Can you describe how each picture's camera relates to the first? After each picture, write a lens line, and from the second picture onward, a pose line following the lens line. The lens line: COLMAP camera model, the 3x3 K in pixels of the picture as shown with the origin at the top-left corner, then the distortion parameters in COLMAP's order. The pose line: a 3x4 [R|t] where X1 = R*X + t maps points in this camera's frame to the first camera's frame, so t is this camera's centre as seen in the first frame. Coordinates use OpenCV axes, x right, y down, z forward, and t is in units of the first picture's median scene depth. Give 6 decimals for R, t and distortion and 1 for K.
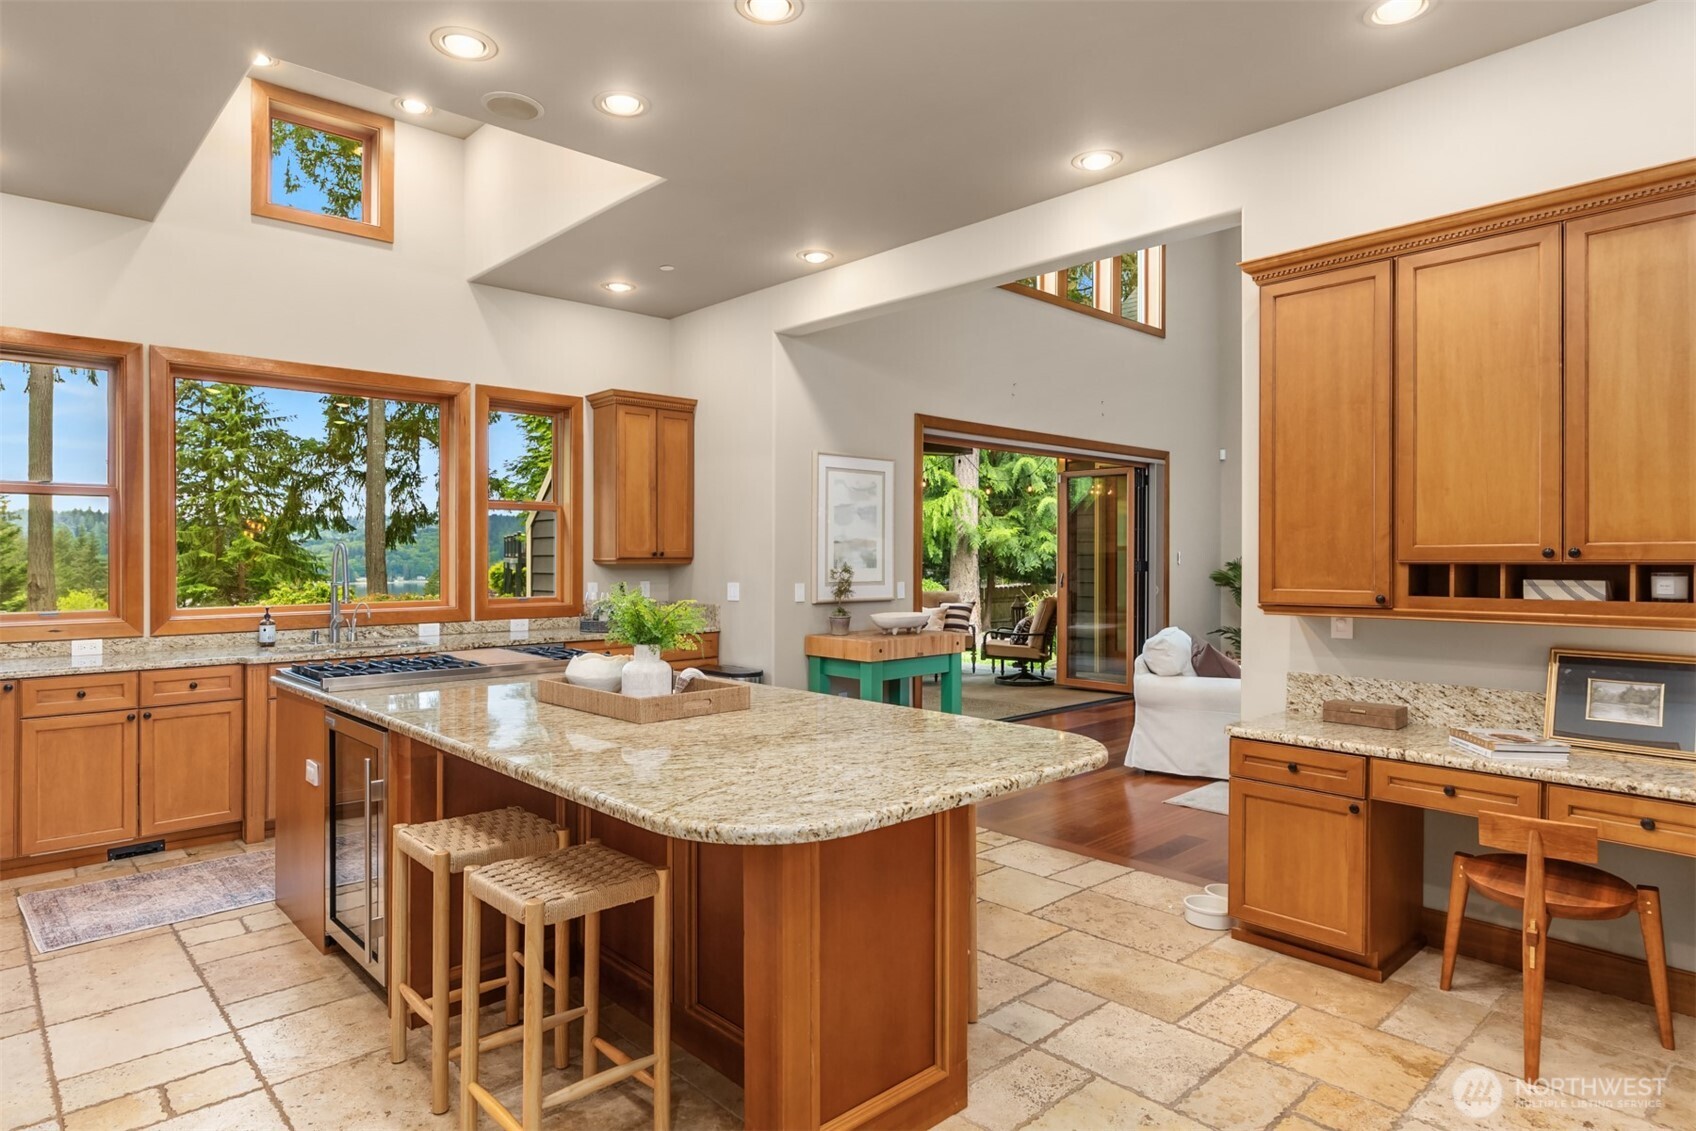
lens RADIAL K [[966.1, 0, 852.9], [0, 966.1, 548.2], [0, 0, 1]] dist [-0.003149, 0.000541]
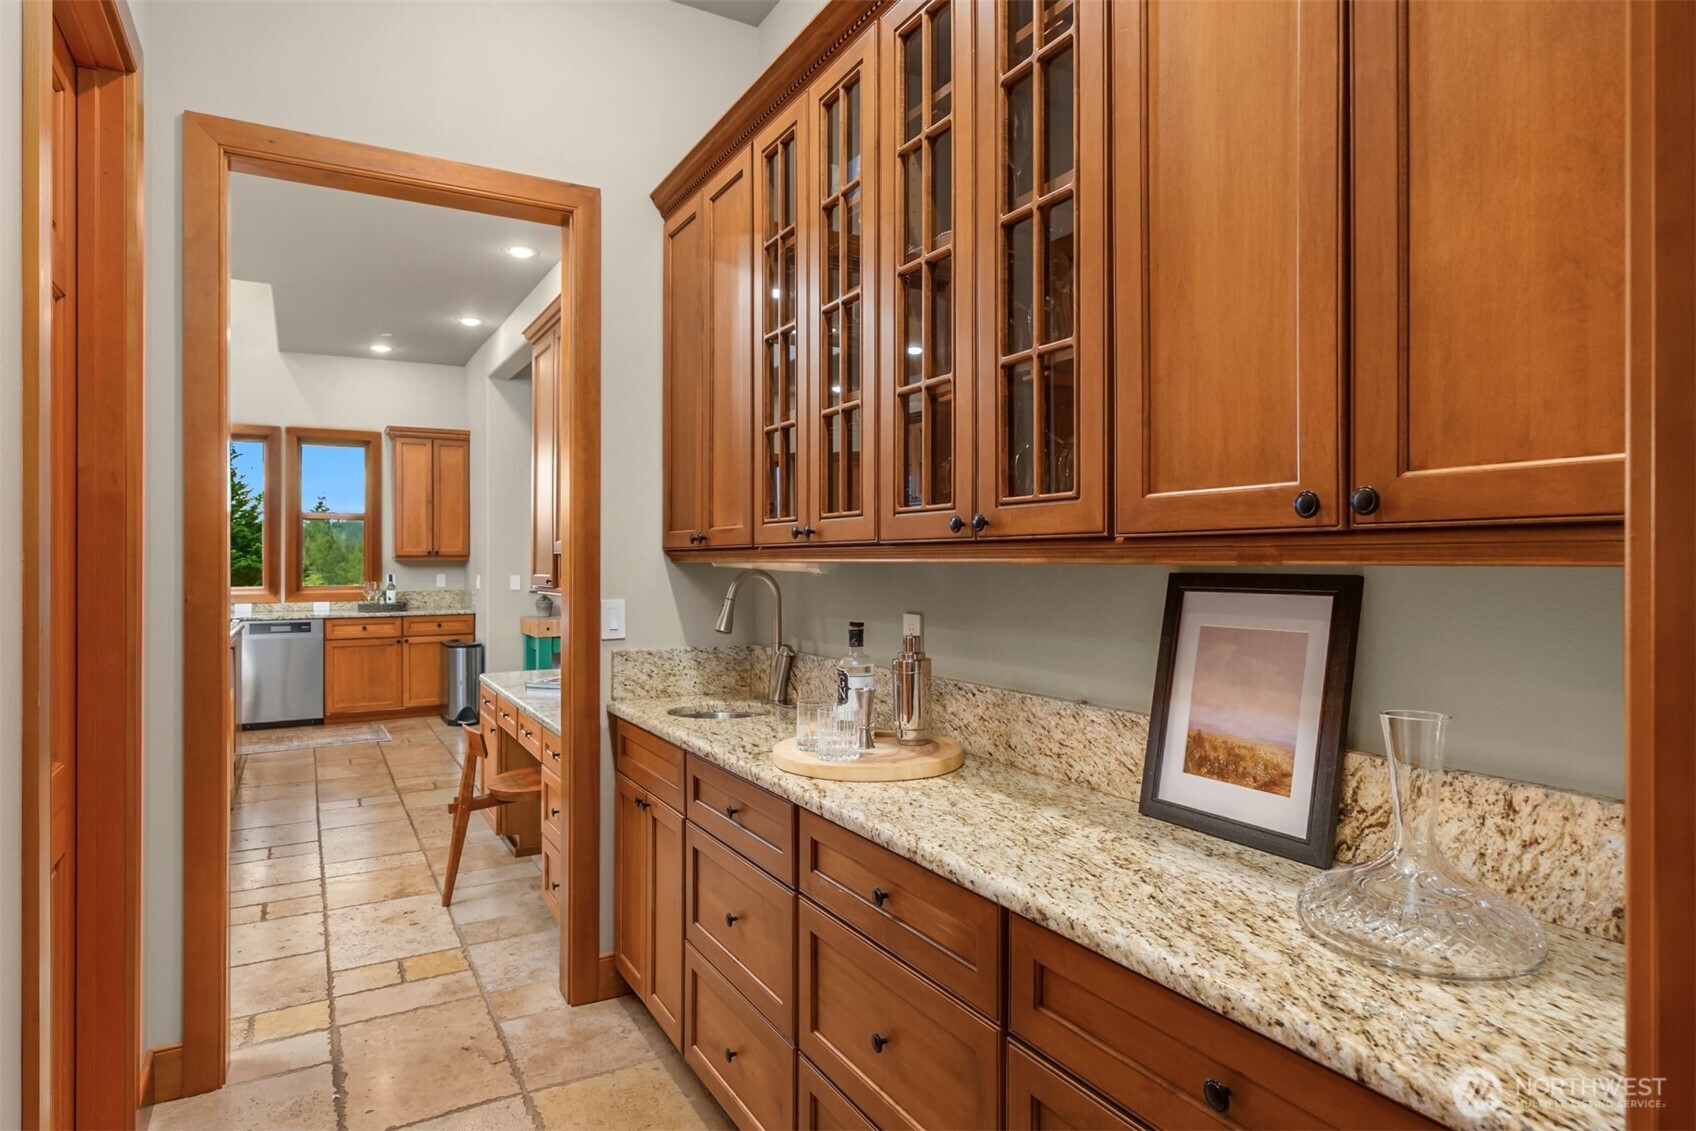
lens RADIAL K [[966.1, 0, 860.7], [0, 966.1, 552.0], [0, 0, 1]] dist [-0.003149, 0.000541]
pose [[0.972750, -0.002829, -0.231841, 0.672567], [0.003381, 0.999992, 0.001984, 0.004519], [0.231834, -0.002714, 0.972752, -0.117545]]
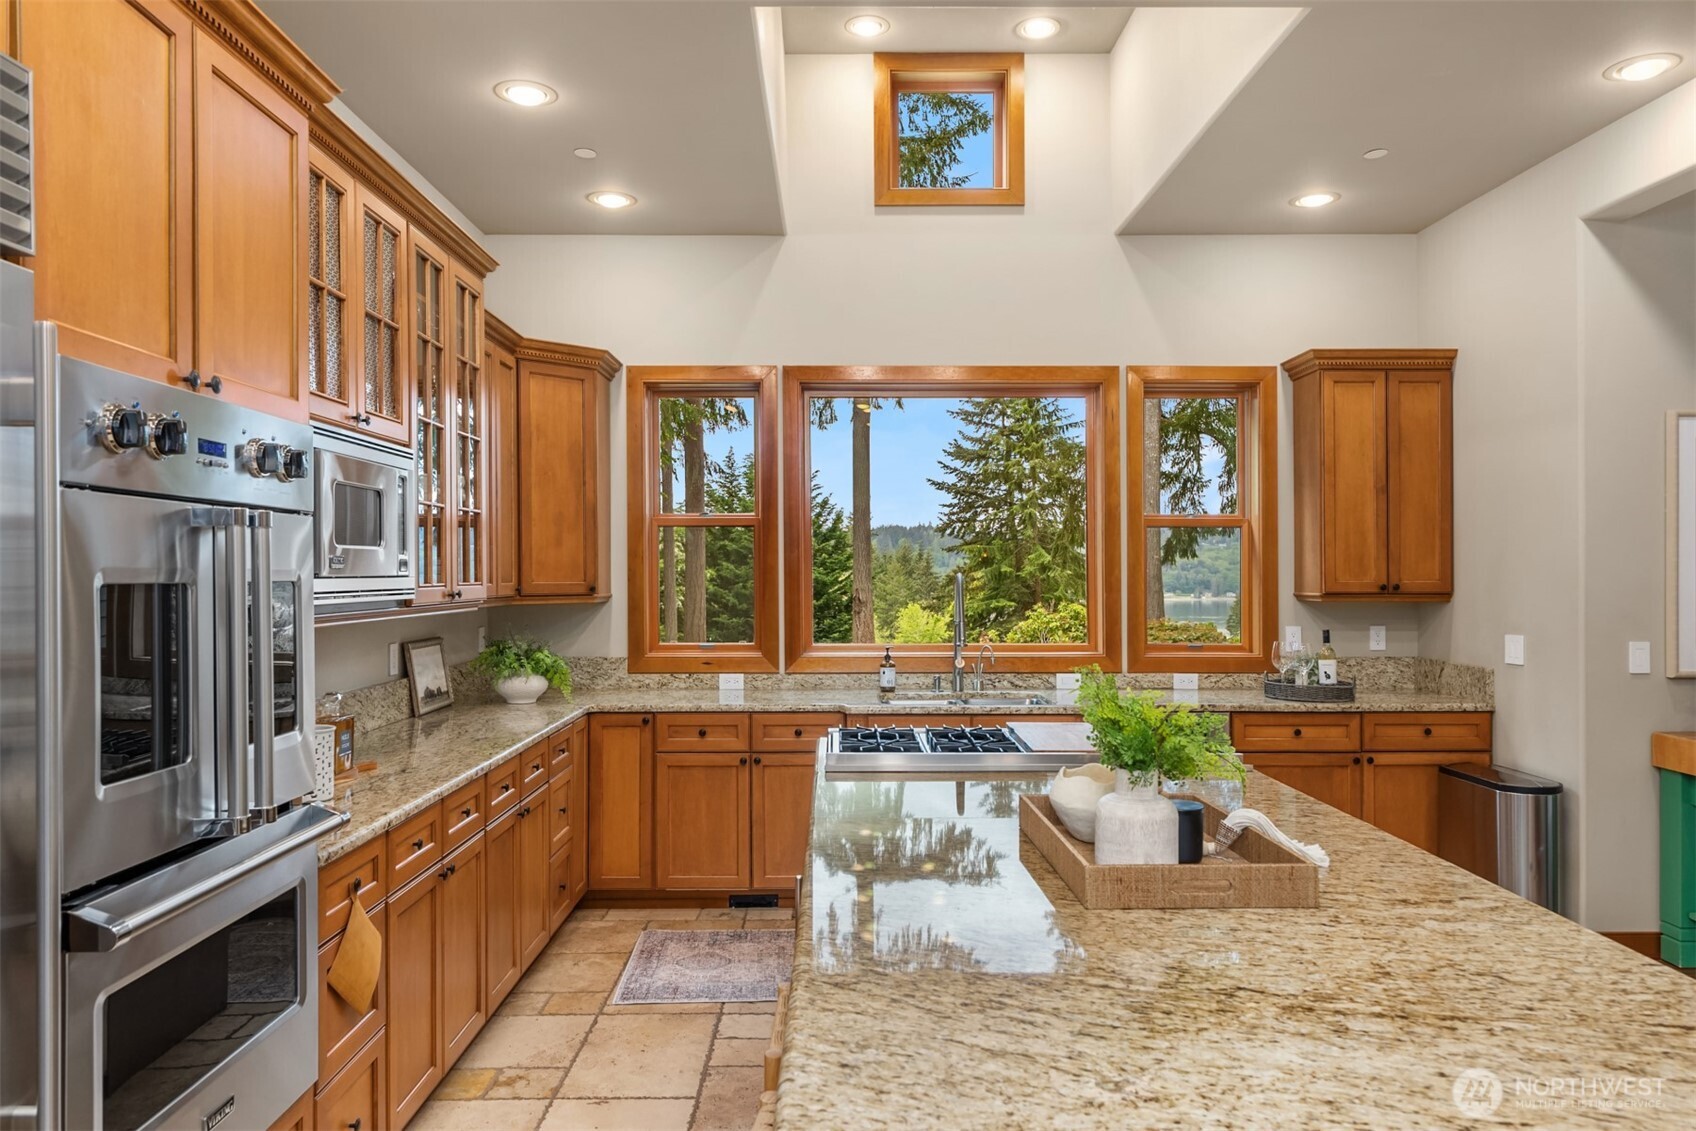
lens RADIAL K [[1151.7, 0, 848.5], [0, 1151.7, 557.8], [0, 0, 1]] dist [0.003155, 0.000464]
pose [[0.734310, -0.005319, -0.678794, 0.067509], [0.004497, 0.999985, -0.002971, -0.014280], [0.678799, -0.000871, 0.734323, 0.166137]]
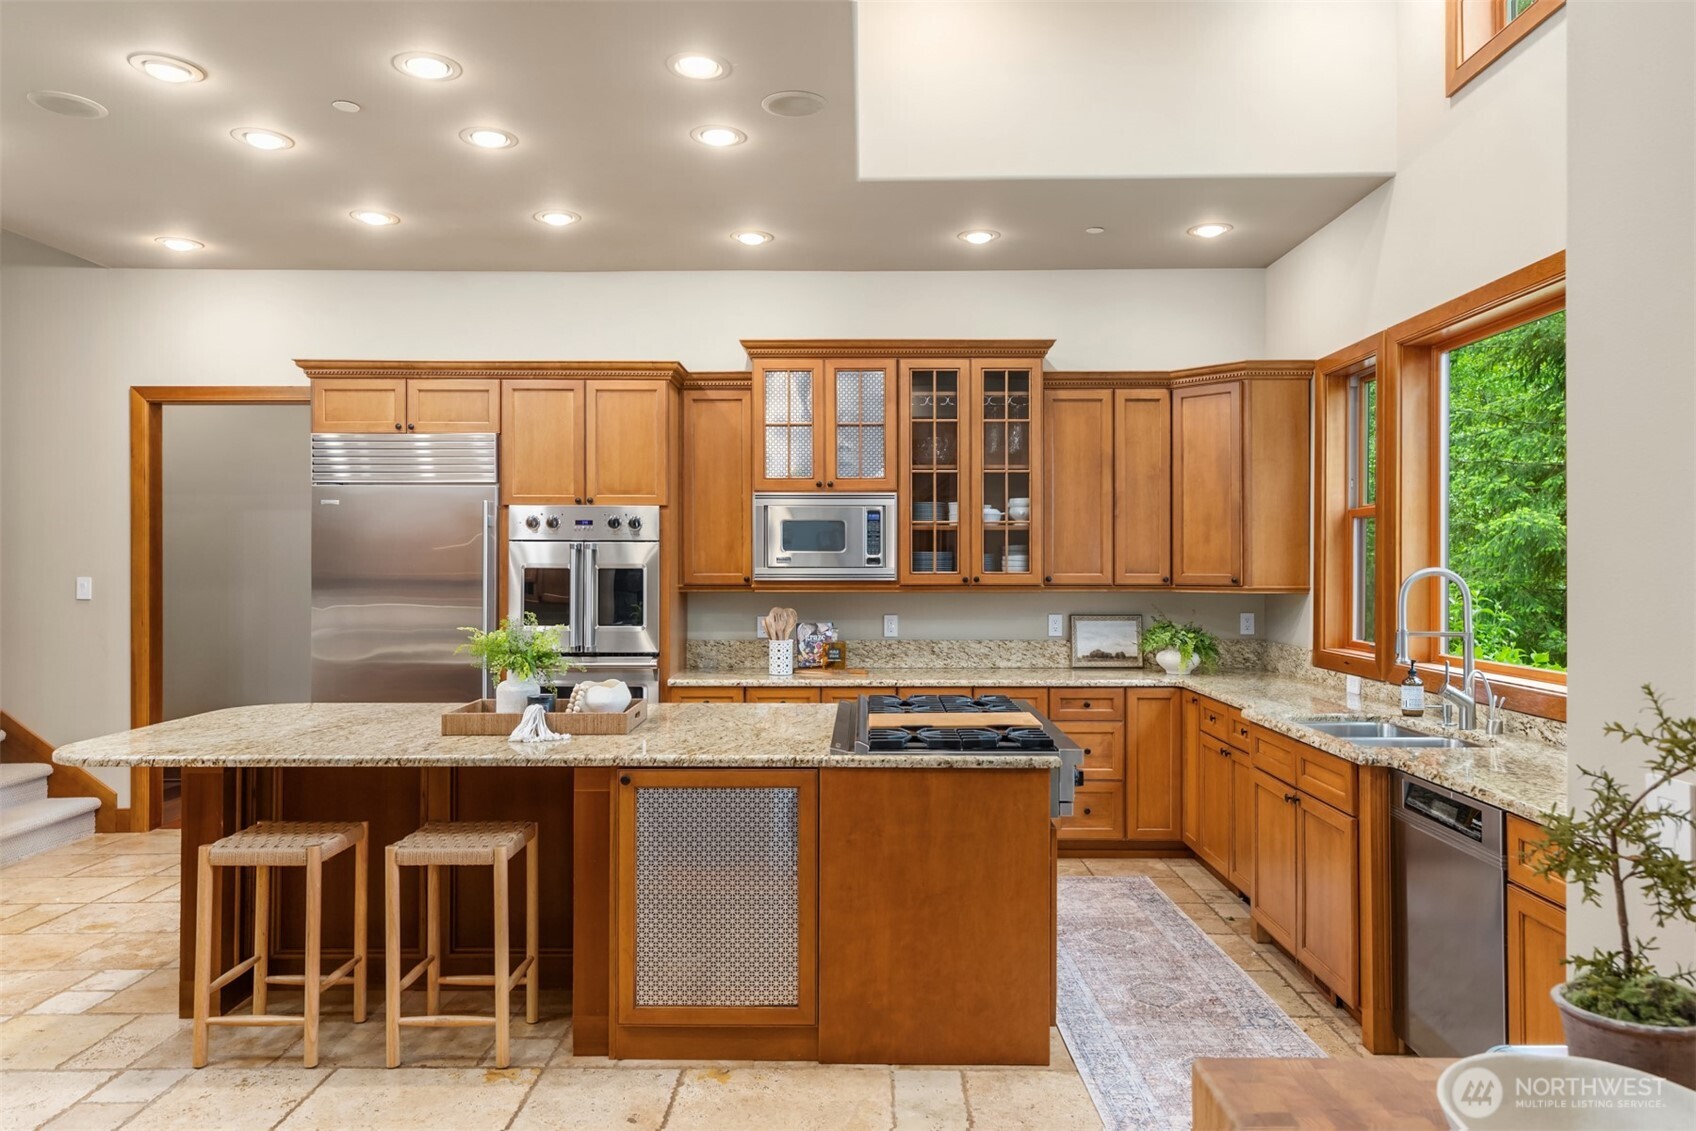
lens RADIAL K [[1151.7, 0, 851.9], [0, 1151.7, 560.9], [0, 0, 1]] dist [0.003155, 0.000464]
pose [[-0.699883, -0.004374, -0.714244, 0.233140], [0.001679, 0.999968, -0.007769, -0.004512], [0.714255, -0.006637, -0.699854, 1.075486]]
